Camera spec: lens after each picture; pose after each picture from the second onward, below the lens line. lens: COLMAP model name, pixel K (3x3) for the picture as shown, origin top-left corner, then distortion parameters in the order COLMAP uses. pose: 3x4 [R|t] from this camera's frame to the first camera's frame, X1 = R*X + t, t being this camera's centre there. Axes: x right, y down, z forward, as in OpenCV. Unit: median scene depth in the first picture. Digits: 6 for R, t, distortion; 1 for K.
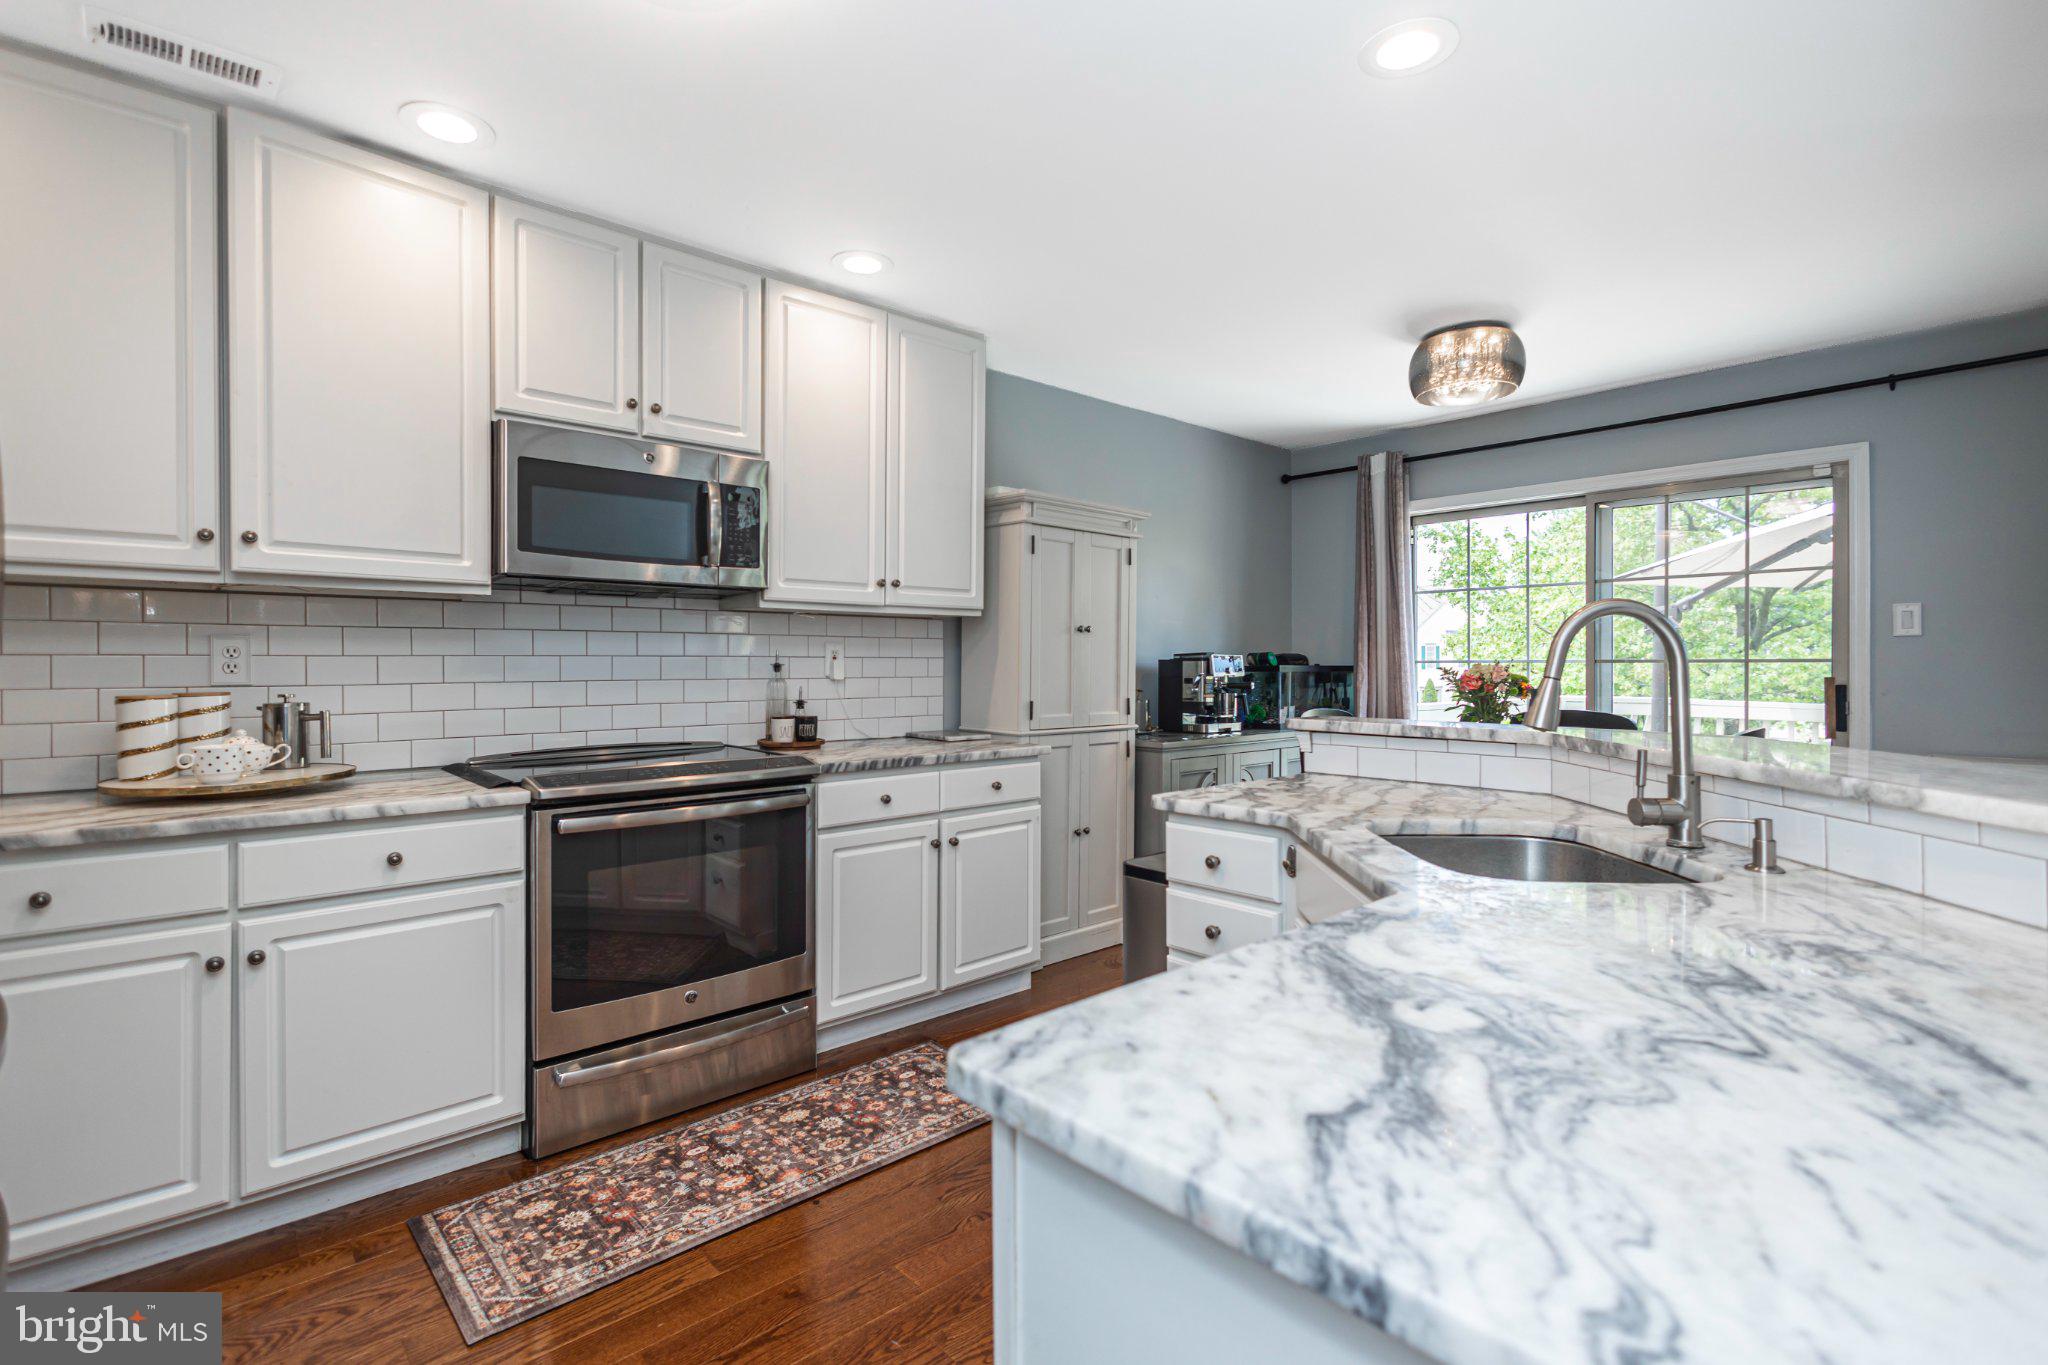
lens RADIAL K [[957.6, 0, 1024.2], [0, 957.6, 669.7], [0, 0, 1]] dist [0.010434, 0.000052]
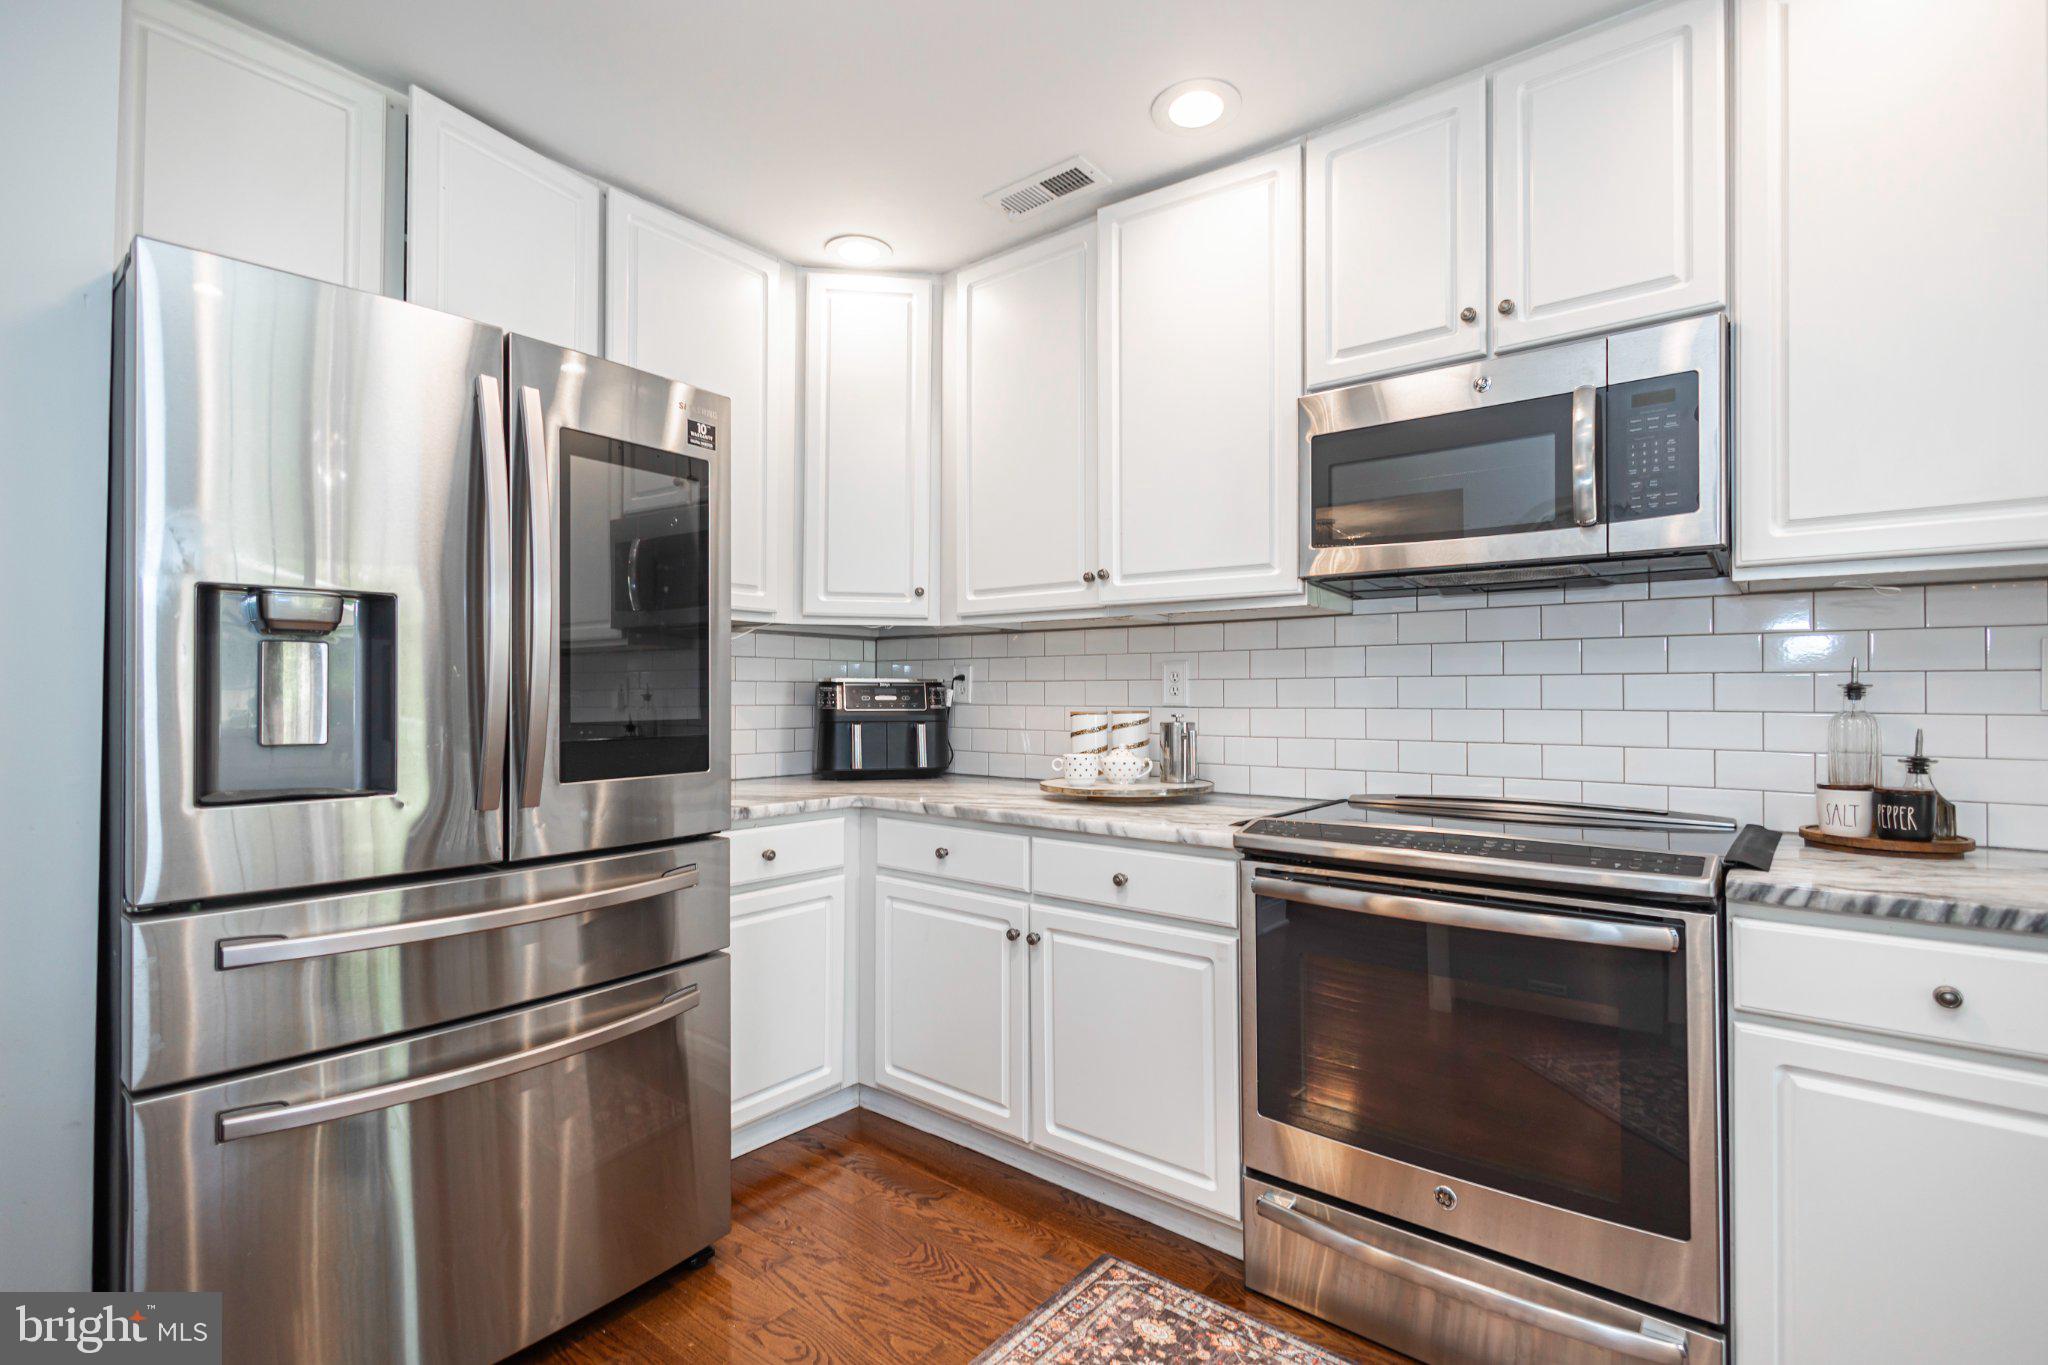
lens RADIAL K [[957.6, 0, 1018.9], [0, 957.6, 682.3], [0, 0, 1]] dist [0.010434, 0.000052]
pose [[0.151251, -0.012925, -0.988411, 0.279191], [-0.011396, 0.999825, -0.014819, 0.008331], [0.988430, 0.013506, 0.151077, 0.674344]]
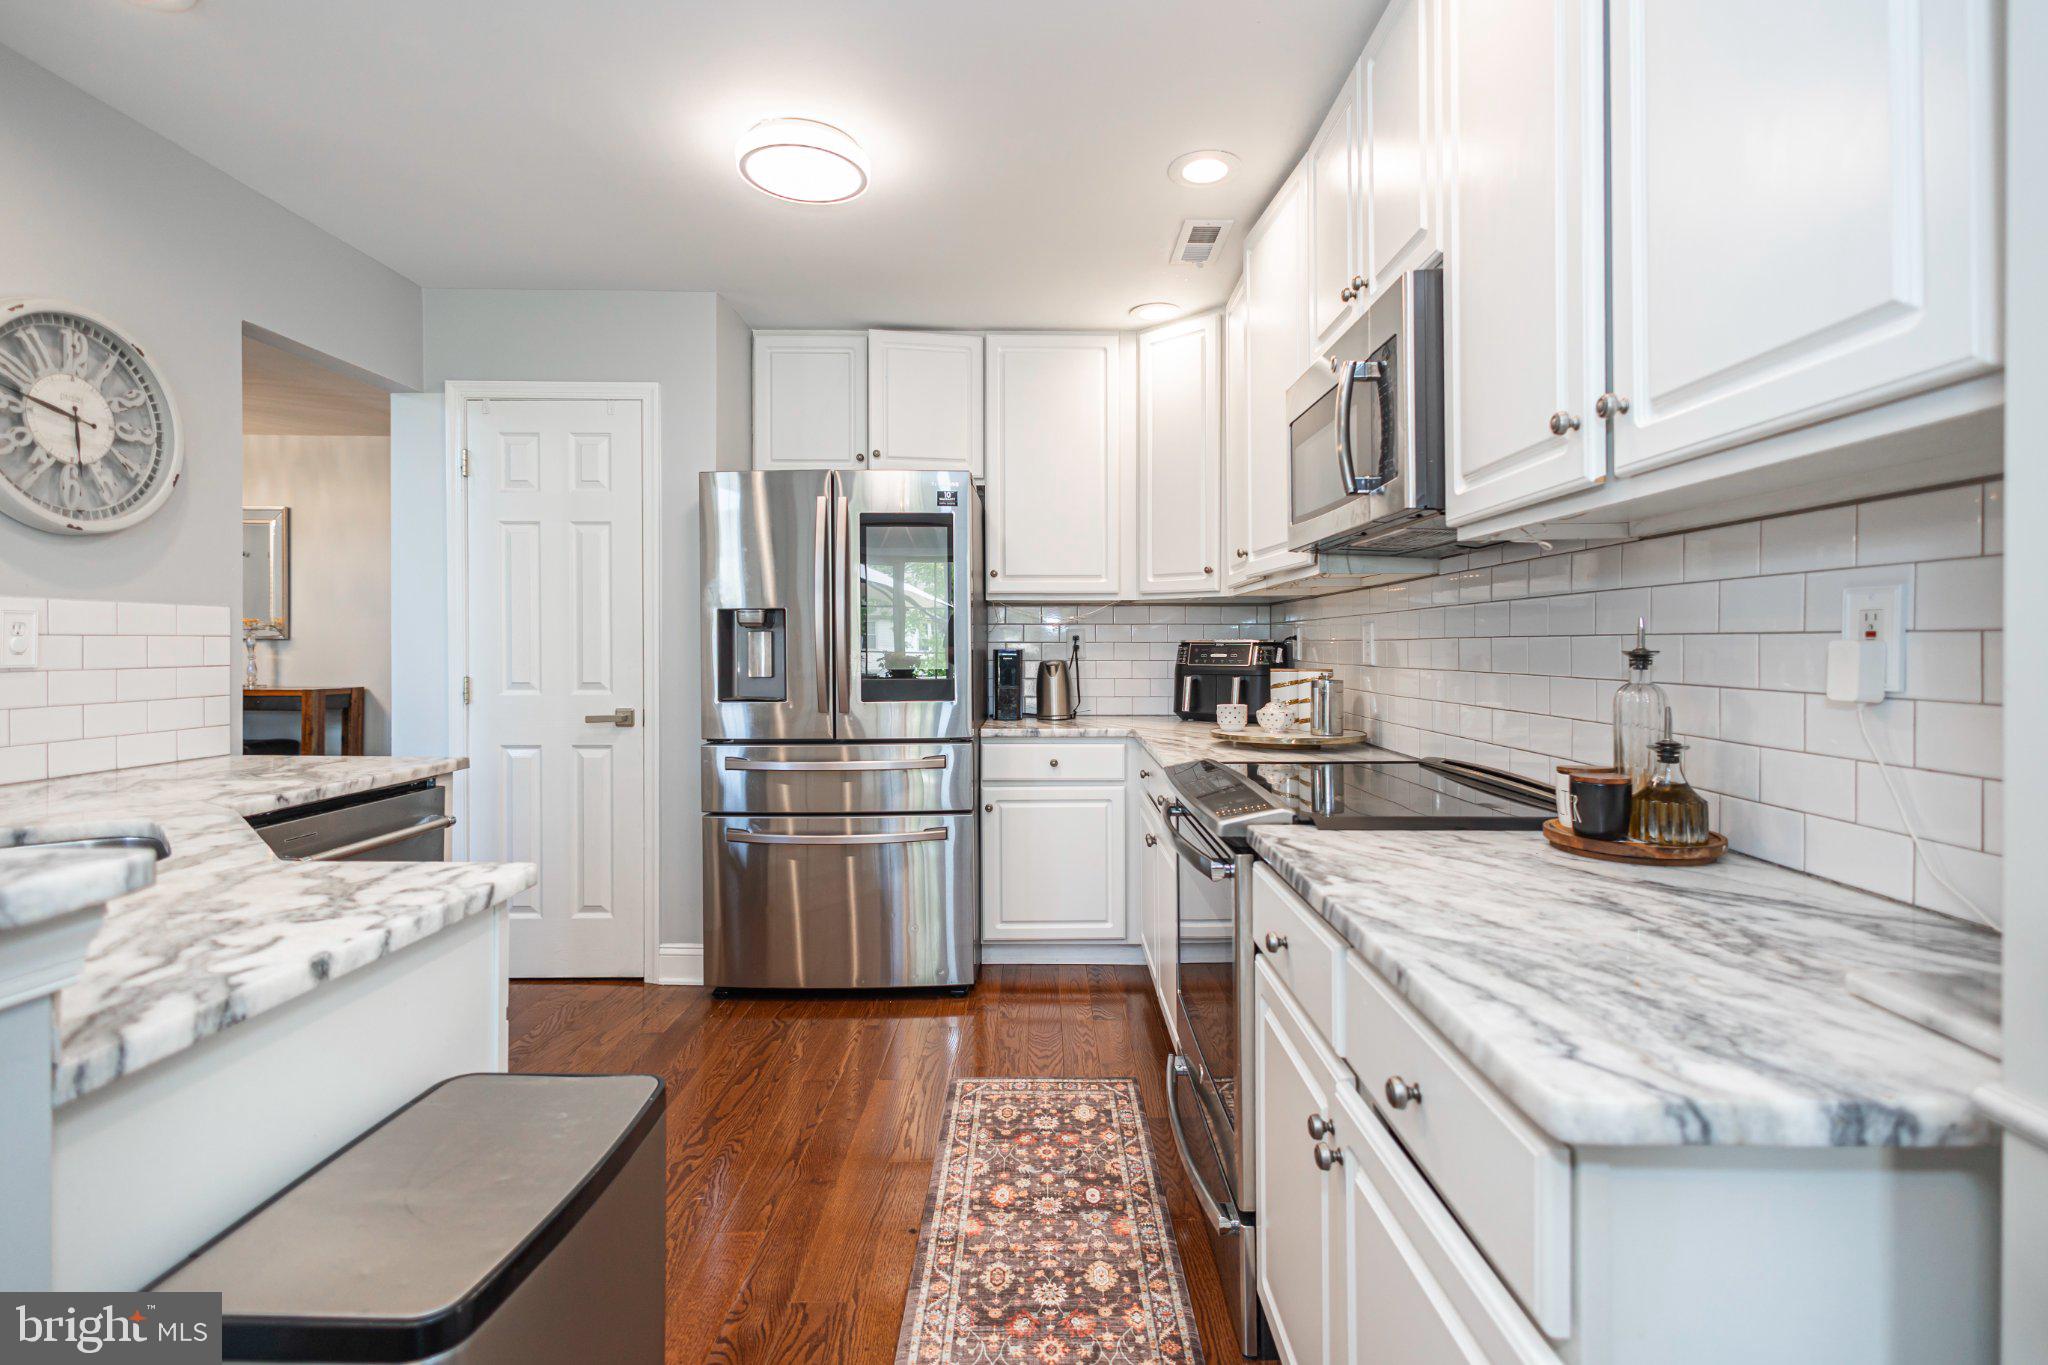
lens RADIAL K [[957.6, 0, 1033.2], [0, 957.6, 642.9], [0, 0, 1]] dist [0.010434, 0.000052]
pose [[-0.678878, 0.001730, -0.734249, 0.351767], [-0.003622, 0.999977, 0.005705, -0.015721], [0.734242, 0.006532, -0.678856, 1.569048]]
